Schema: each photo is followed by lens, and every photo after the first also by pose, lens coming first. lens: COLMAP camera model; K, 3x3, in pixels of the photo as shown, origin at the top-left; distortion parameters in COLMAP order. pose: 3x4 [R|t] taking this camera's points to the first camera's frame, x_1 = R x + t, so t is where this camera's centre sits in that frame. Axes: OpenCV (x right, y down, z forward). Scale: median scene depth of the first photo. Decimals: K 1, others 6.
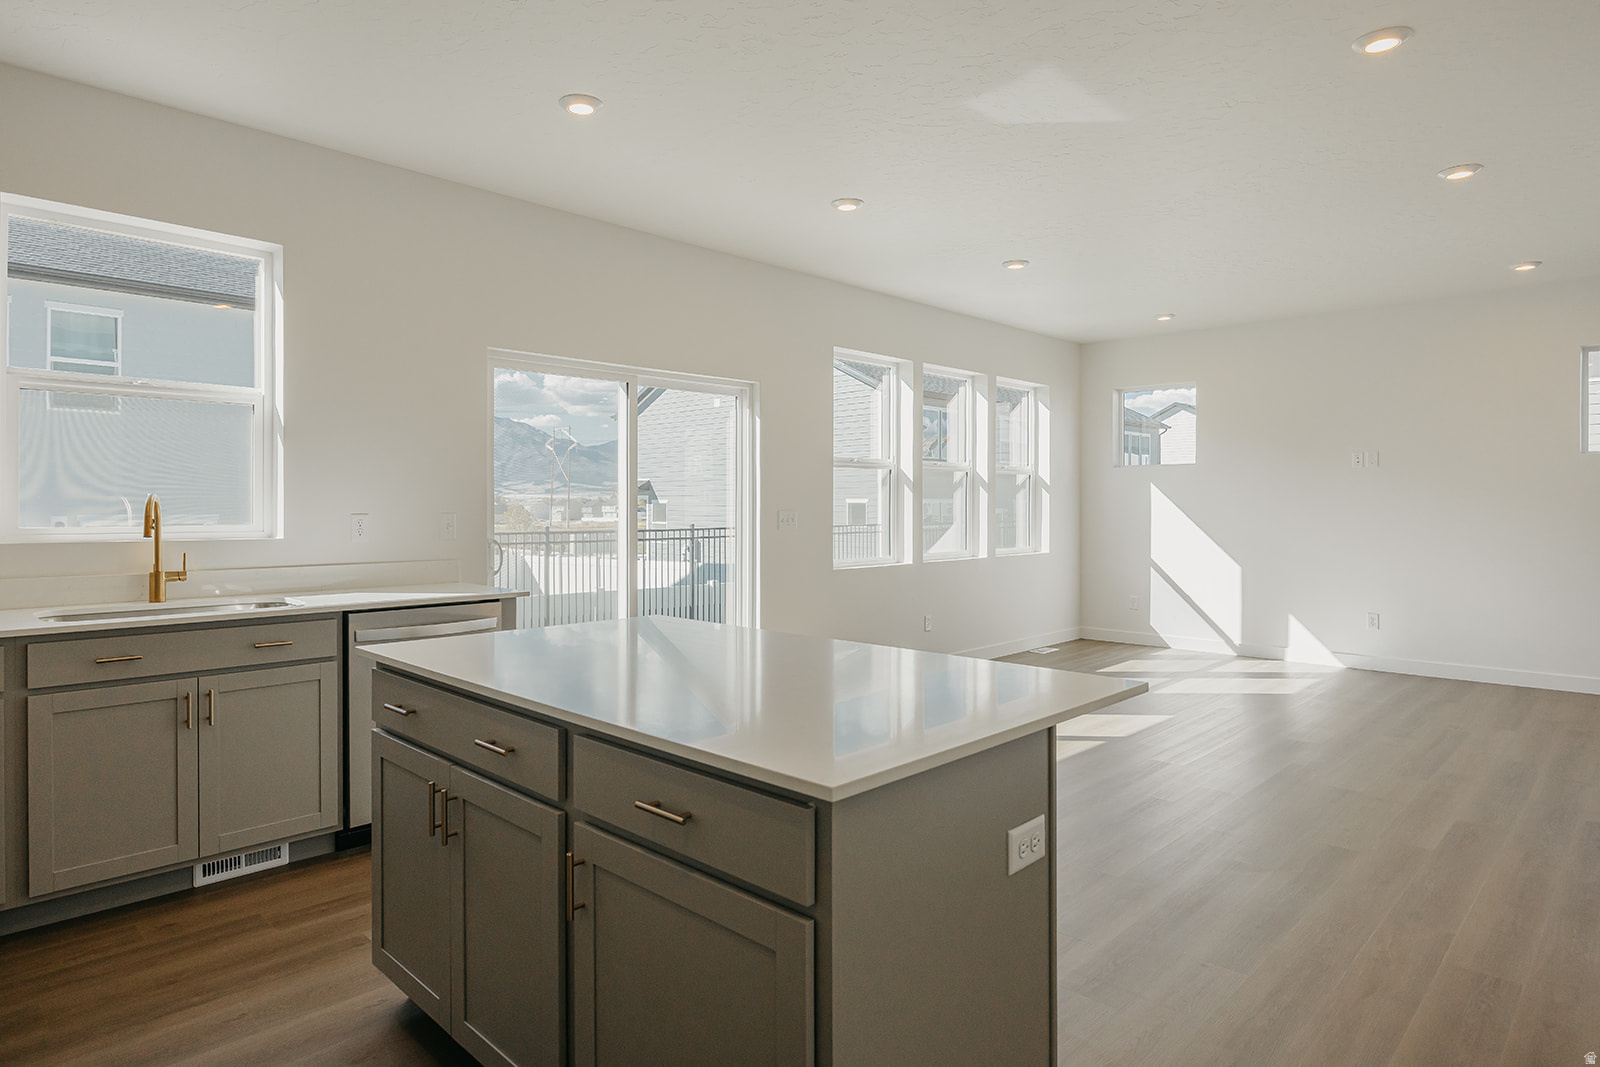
lens RADIAL K [[900.6, 0, 777.7], [0, 900.6, 500.5], [0, 0, 1]] dist [-0.001654, 0.001097]
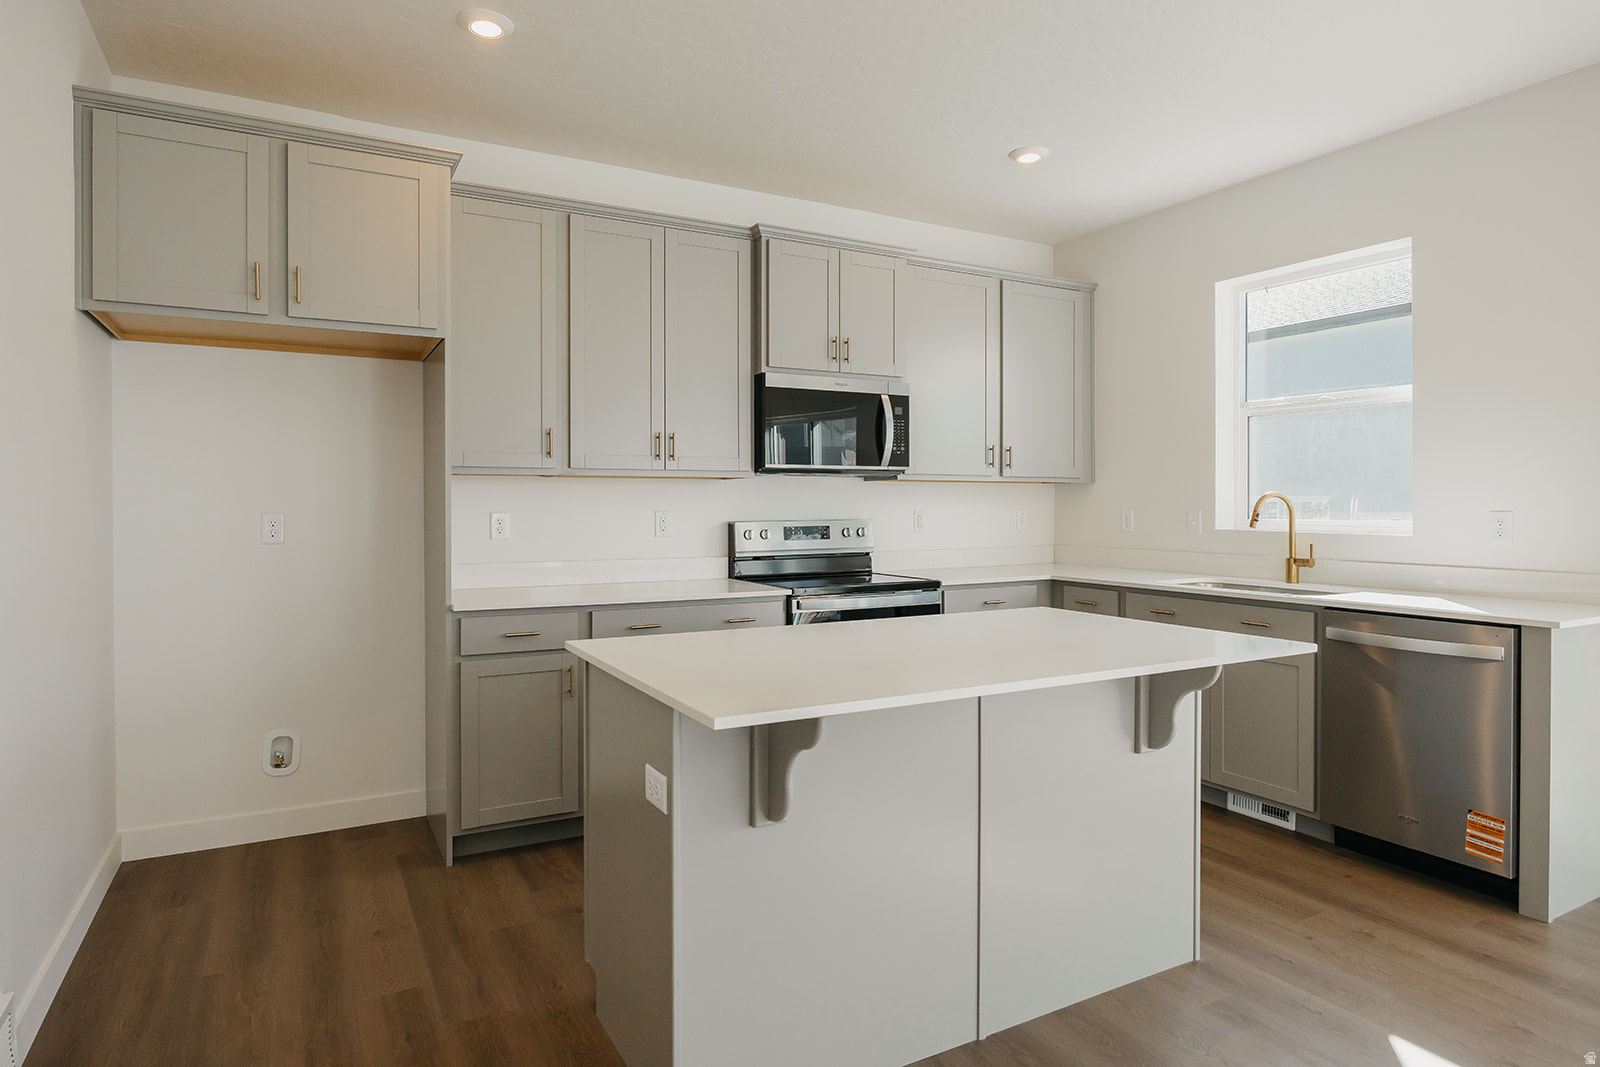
lens RADIAL K [[923.2, 0, 806.2], [0, 923.2, 515.1], [0, 0, 1]] dist [-0.004418, -0.000864]
pose [[-0.287271, 0.007606, -0.957819, 0.688662], [0.005704, 0.999964, 0.006230, 0.011475], [0.957832, -0.003673, -0.287304, 0.757309]]
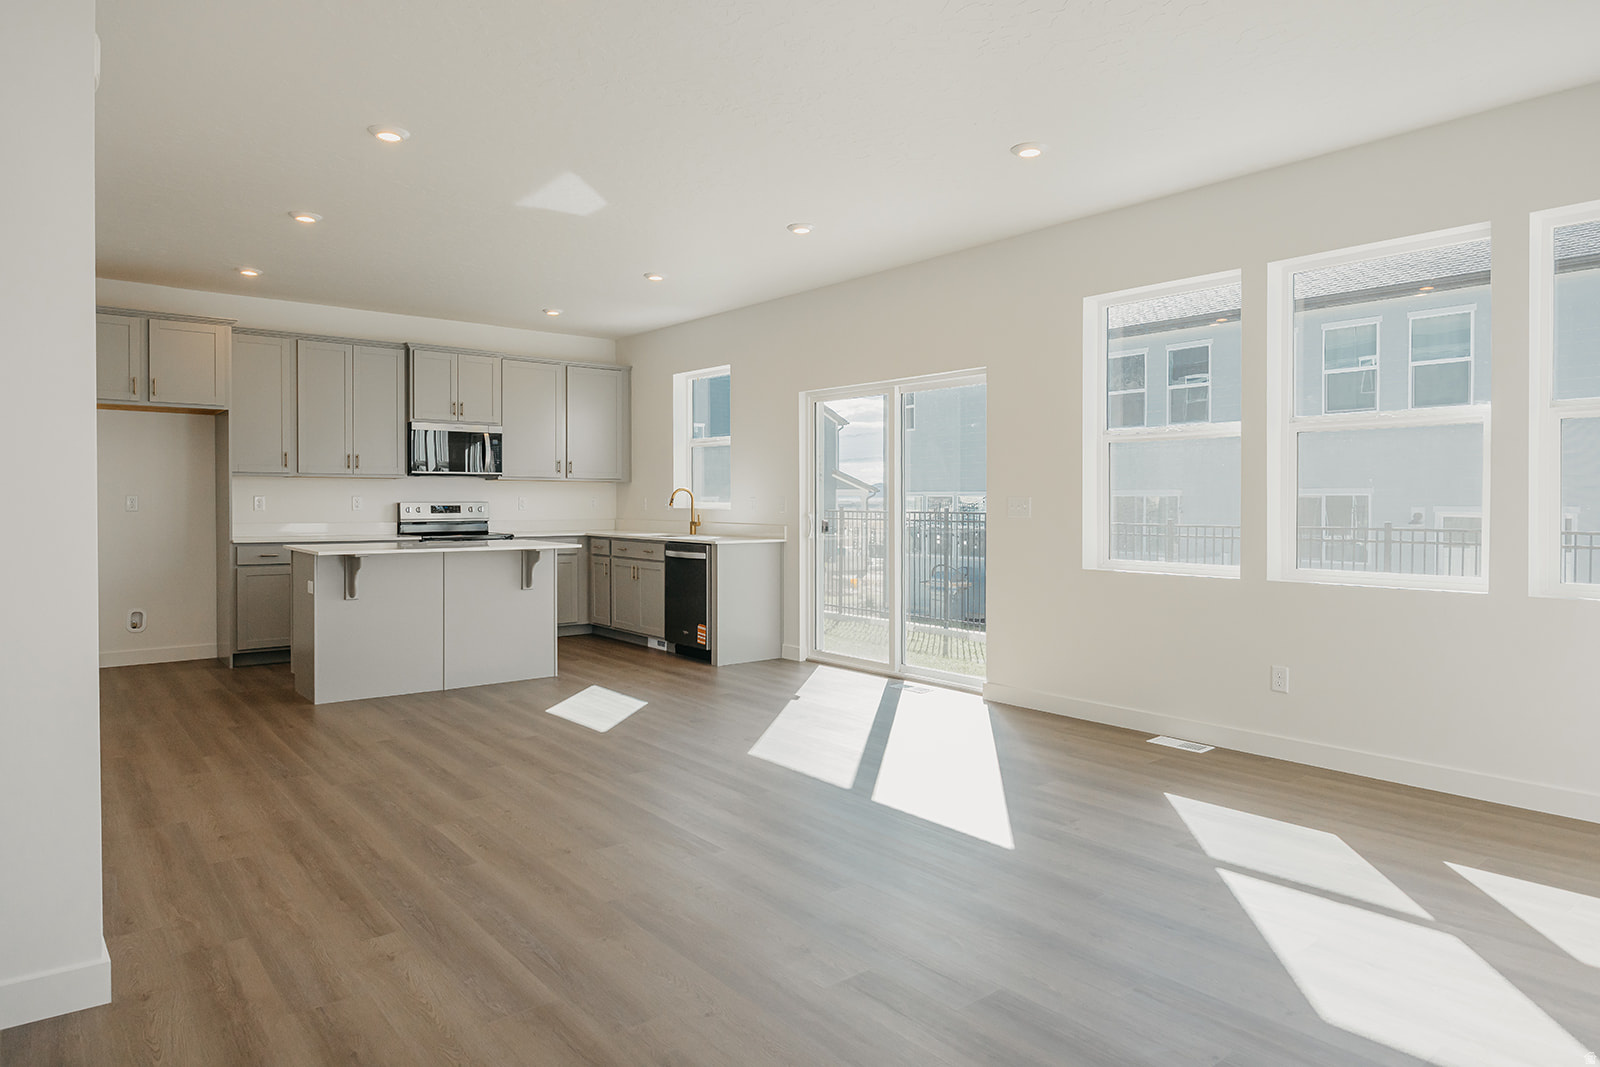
lens RADIAL K [[1018.4, 0, 808.7], [0, 1018.4, 521.4], [0, 0, 1]] dist [-0.005615, -0.000753]
pose [[-0.135581, 0.015830, -0.990640, 1.944219], [0.000781, 0.999874, 0.015871, 0.037498], [0.990766, 0.001378, -0.135576, 1.706502]]
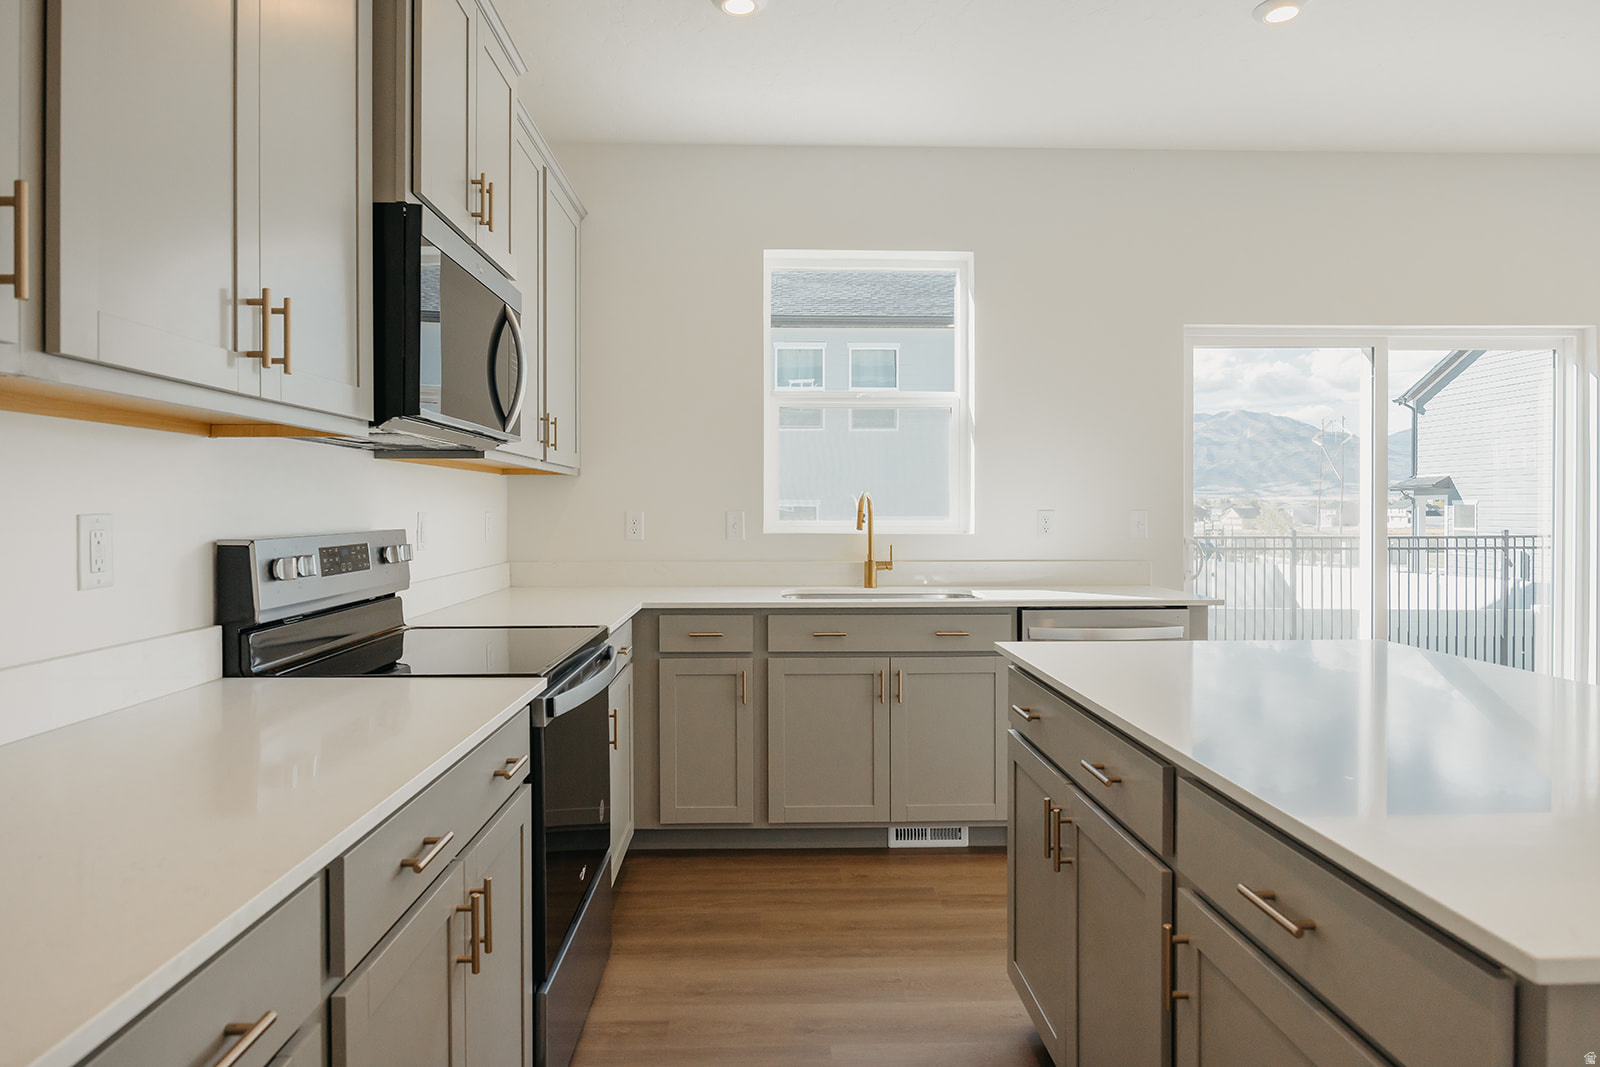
lens RADIAL K [[923.2, 0, 806.2], [0, 923.2, 515.1], [0, 0, 1]] dist [-0.004418, -0.000864]
pose [[0.726713, -0.000107, -0.686941, 0.050333], [0.007900, 0.999935, 0.008202, 0.011915], [0.686896, -0.011387, 0.726667, 0.105546]]
